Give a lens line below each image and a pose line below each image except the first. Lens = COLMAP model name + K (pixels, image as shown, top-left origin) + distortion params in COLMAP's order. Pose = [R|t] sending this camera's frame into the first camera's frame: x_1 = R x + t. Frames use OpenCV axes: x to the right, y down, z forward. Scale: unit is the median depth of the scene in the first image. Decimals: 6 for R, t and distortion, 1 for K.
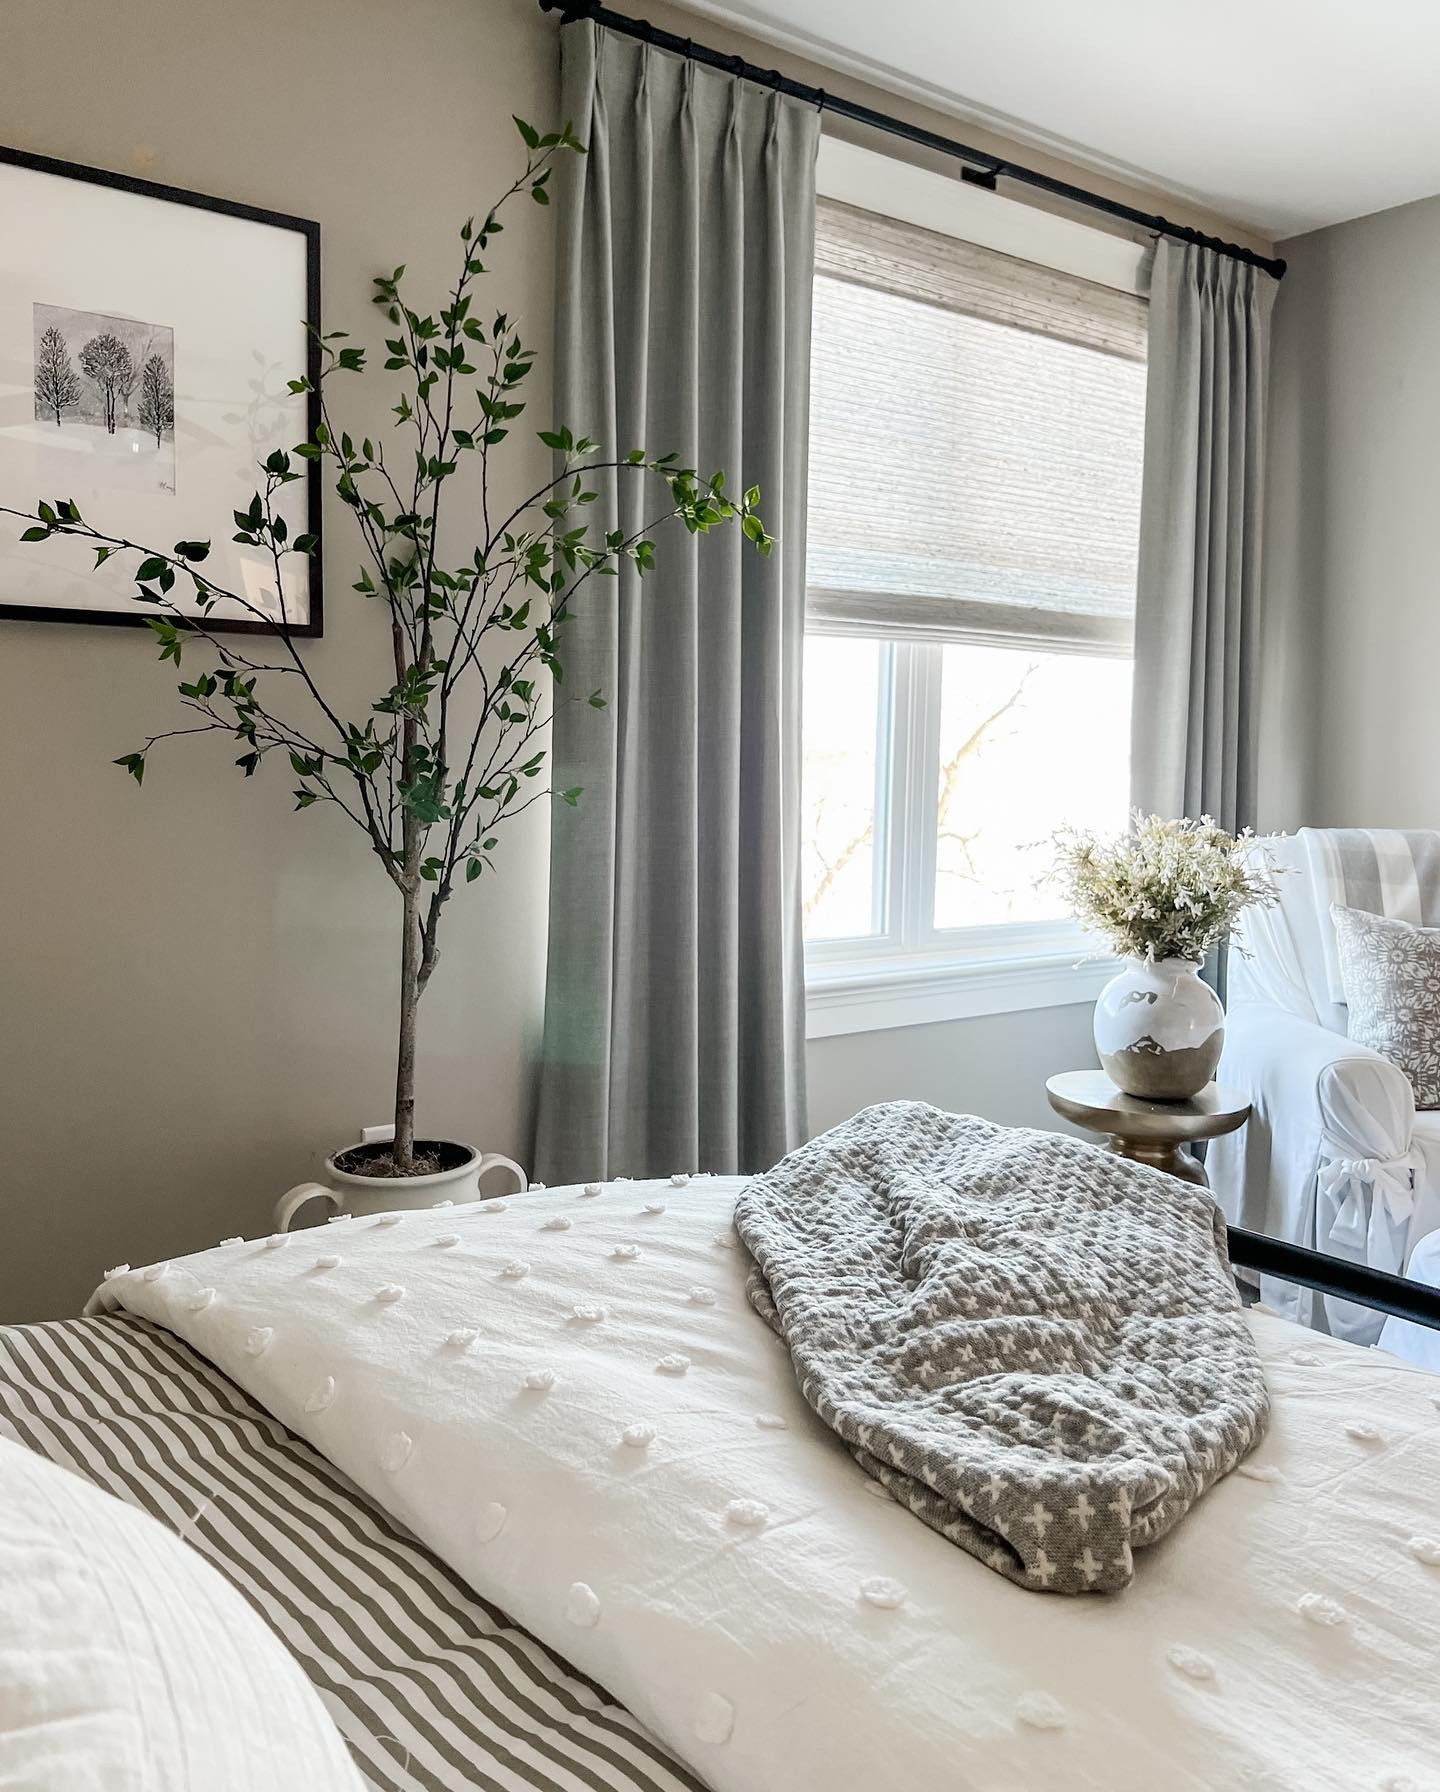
lens RADIAL K [[1381.1, 0, 720.0], [0, 1381.1, 896.0], [0, 0, 1]] dist [0.001684, 0.001190]
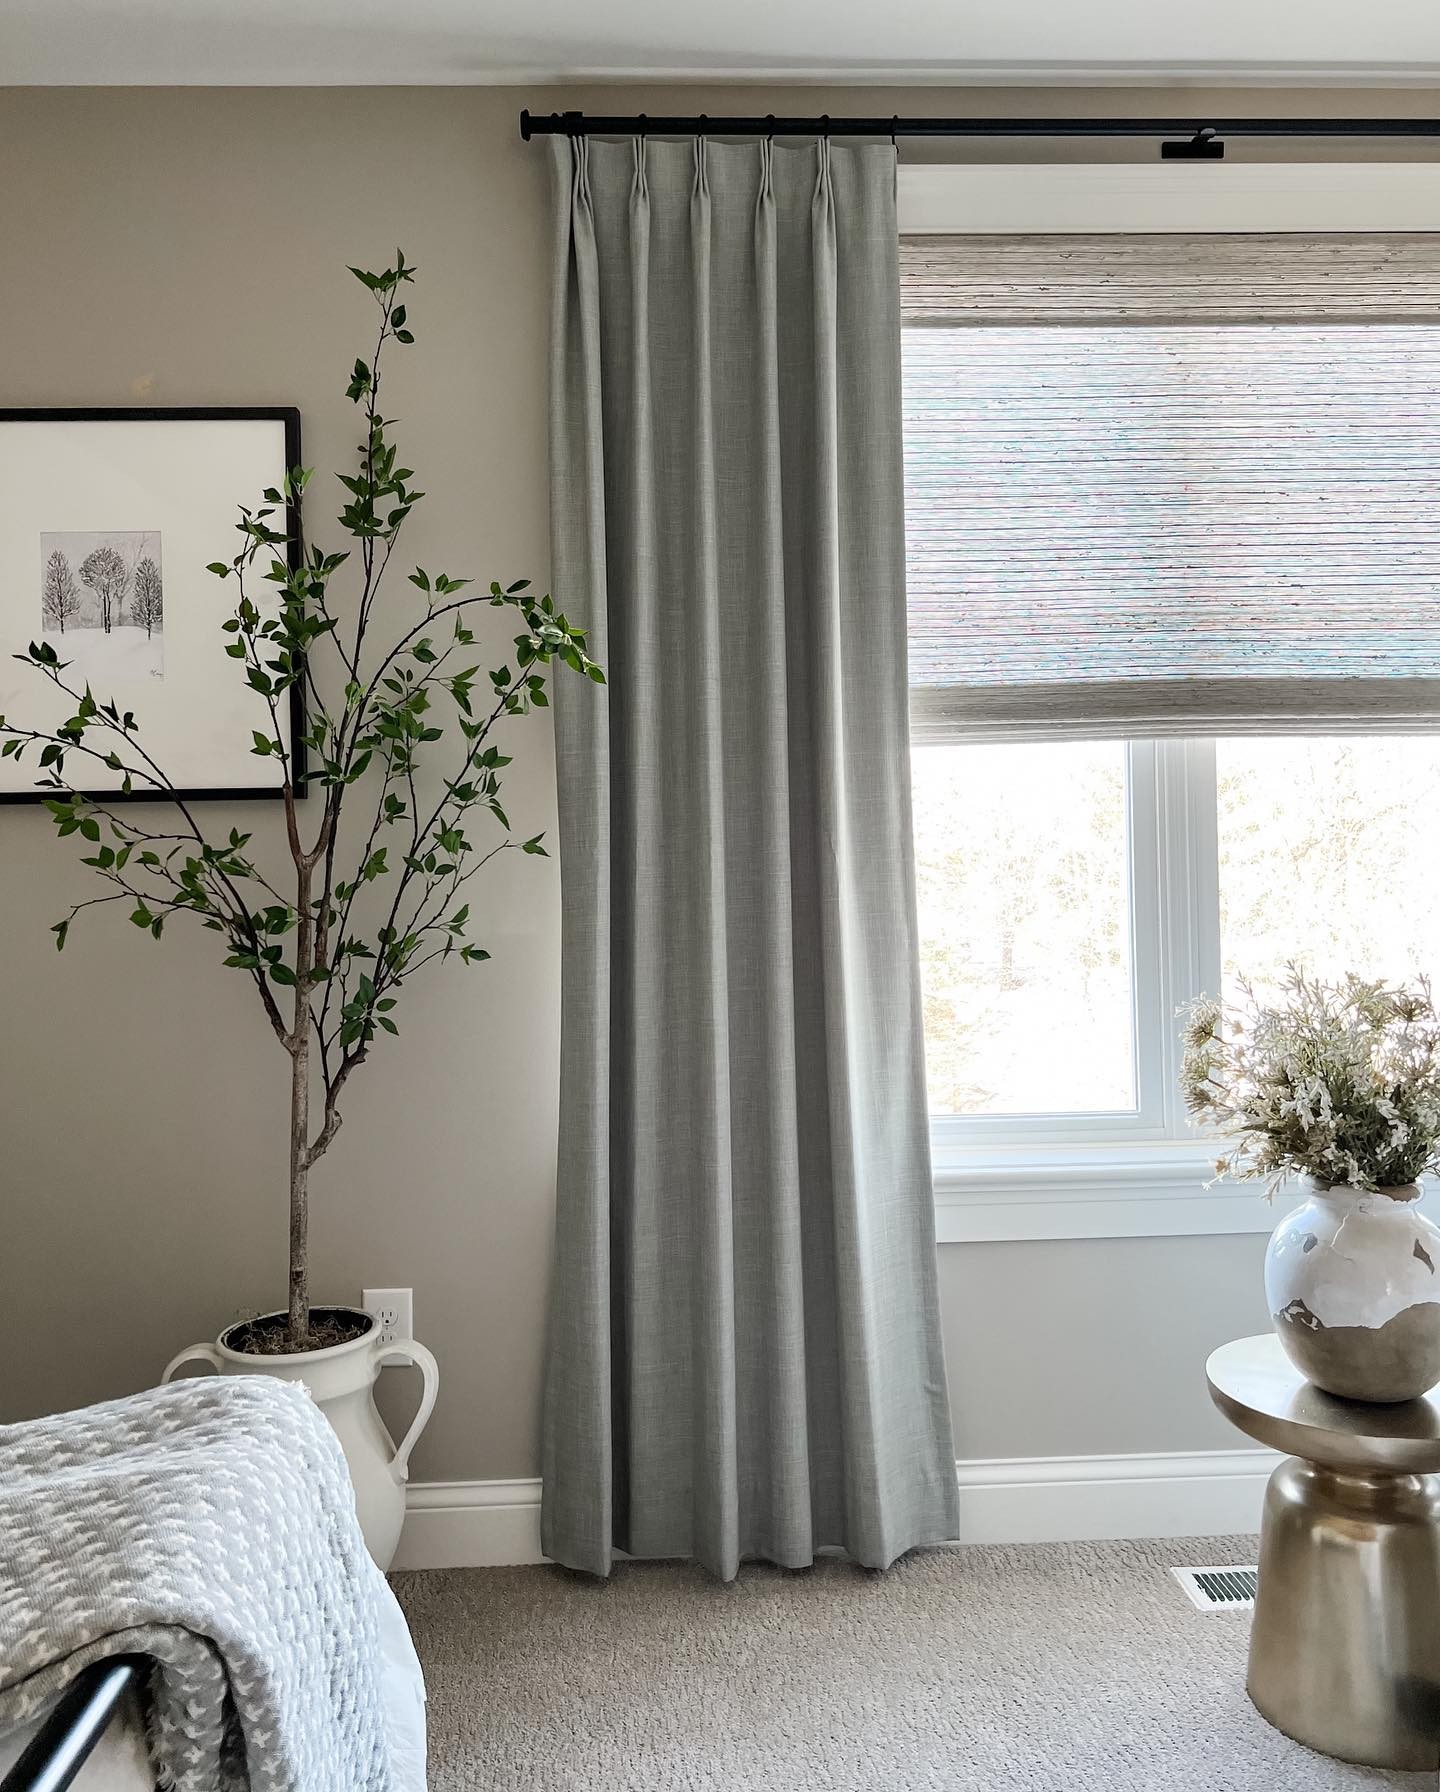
lens RADIAL K [[1381.1, 0, 720.0], [0, 1381.1, 896.0], [0, 0, 1]] dist [0.001684, 0.001190]
pose [[0.837605, -0.024575, -0.545723, 0.433749], [-0.022260, 0.996622, -0.079046, -0.033681], [0.545822, 0.078358, 0.834229, 0.264606]]
